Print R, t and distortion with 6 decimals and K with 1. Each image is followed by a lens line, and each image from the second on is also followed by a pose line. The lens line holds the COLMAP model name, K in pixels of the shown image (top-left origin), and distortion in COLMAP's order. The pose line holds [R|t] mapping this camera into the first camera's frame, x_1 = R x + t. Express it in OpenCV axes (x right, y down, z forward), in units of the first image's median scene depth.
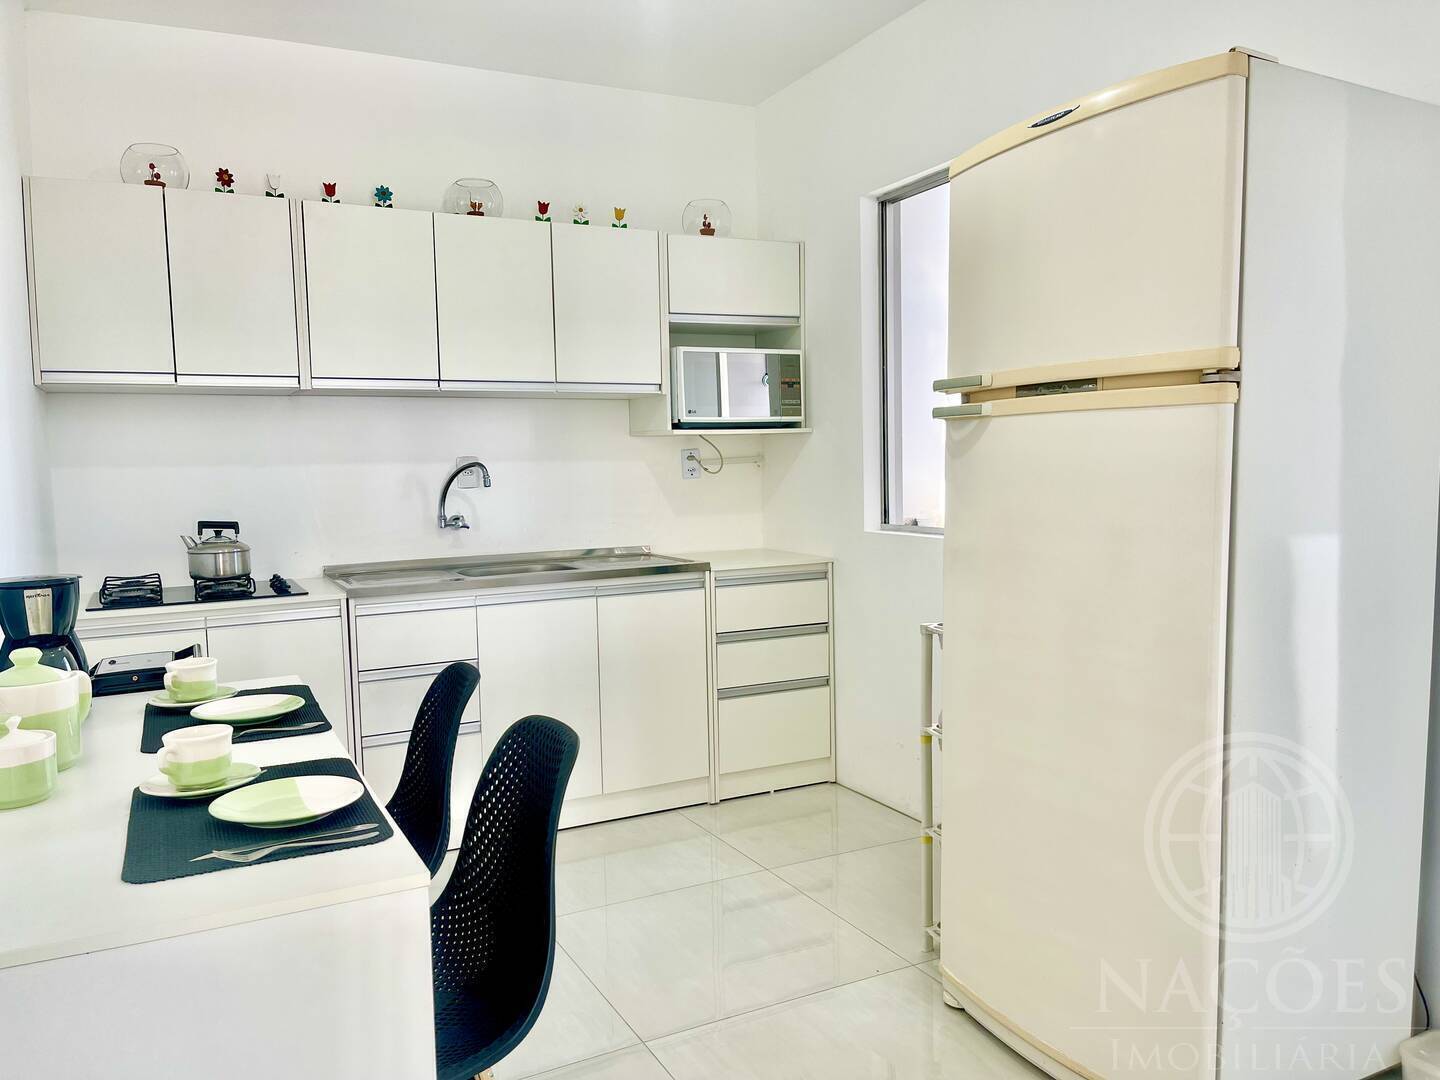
lens RADIAL K [[1104.2, 0, 711.3], [0, 1104.2, 545.1], [0, 0, 1]] dist [0.055092, -0.004109]
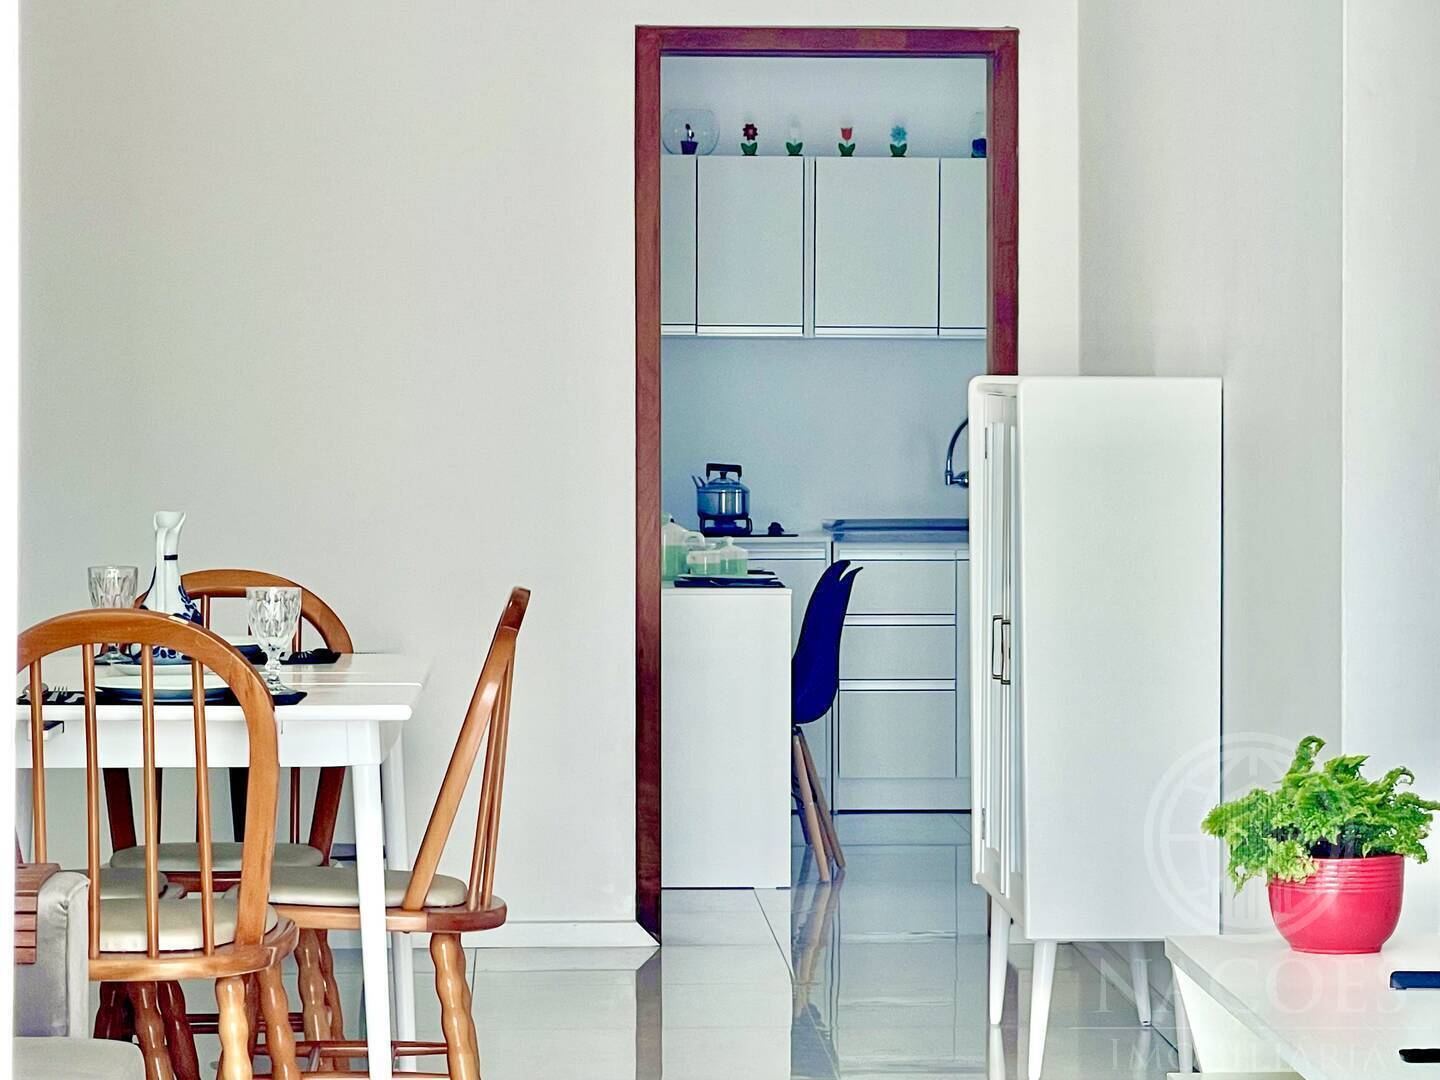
lens RADIAL K [[4715.5, 0, 720.3], [0, 4715.5, 539.4], [0, 0, 1]] dist [-1.071029, -1.605795]
pose [[0.912260, 0.035581, -0.408064, 1.332129], [-0.053722, 0.998008, -0.033078, 0.191779], [0.406074, 0.052098, 0.912354, -2.965418]]
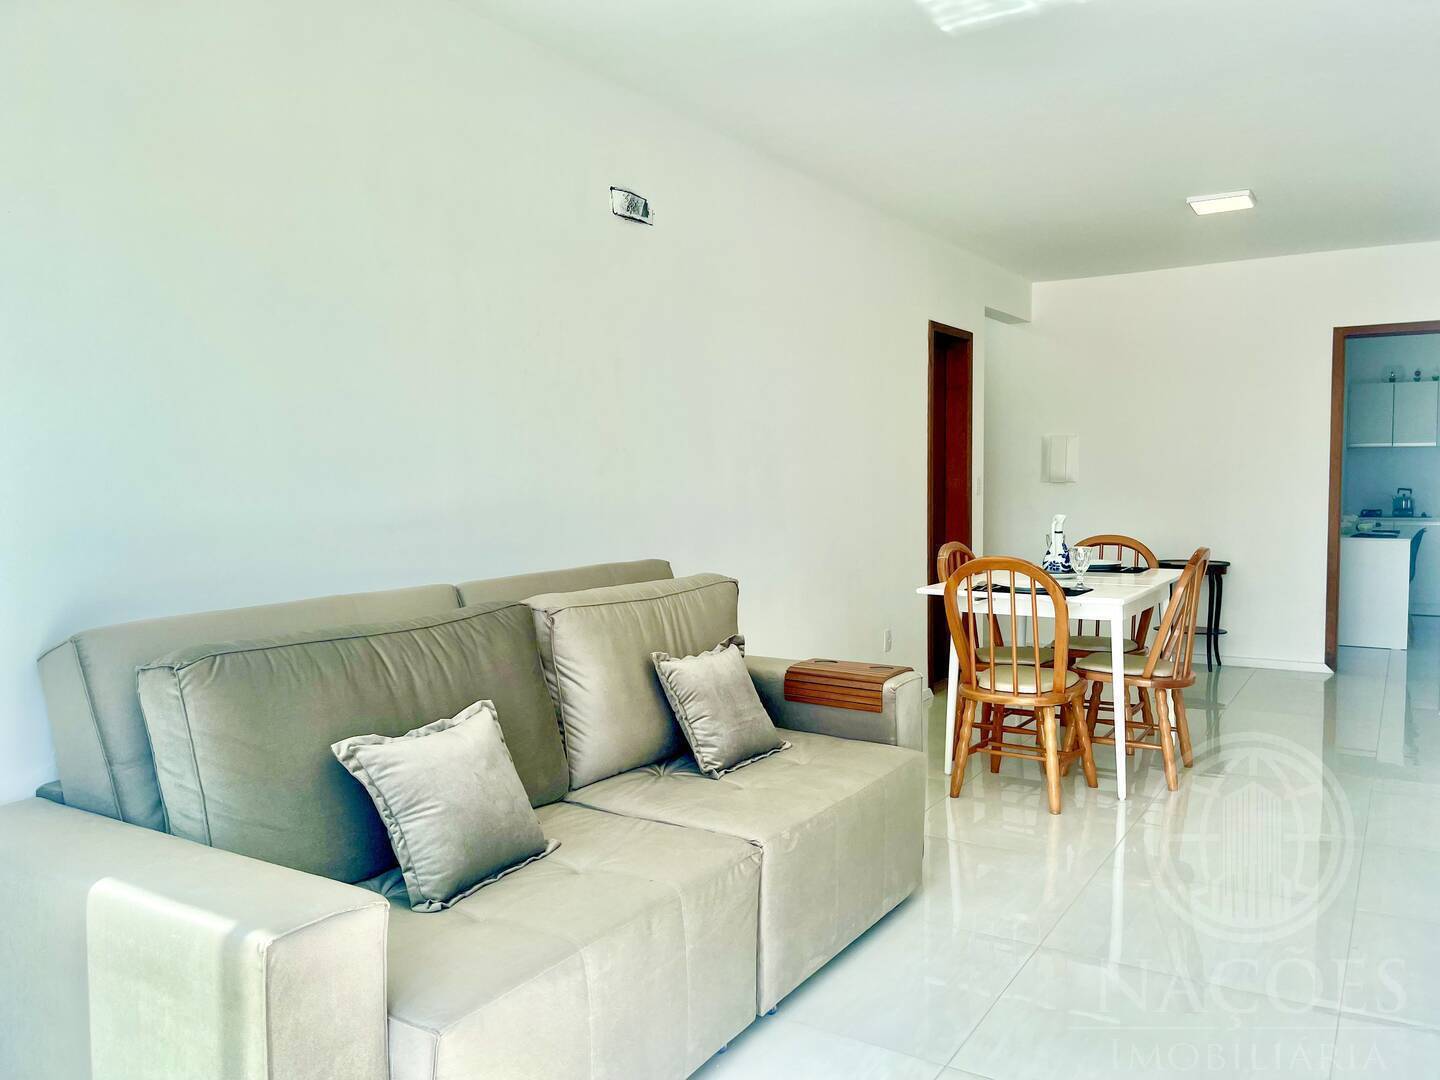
lens RADIAL K [[1097.1, 0, 759.1], [0, 1097.1, 537.4], [0, 0, 1]] dist [0.002493, 0.000318]
pose [[0.529970, 0.067363, -0.845337, 1.109615], [-0.071734, 0.996828, 0.034463, 0.119841], [0.844977, 0.042376, 0.533121, -1.963519]]
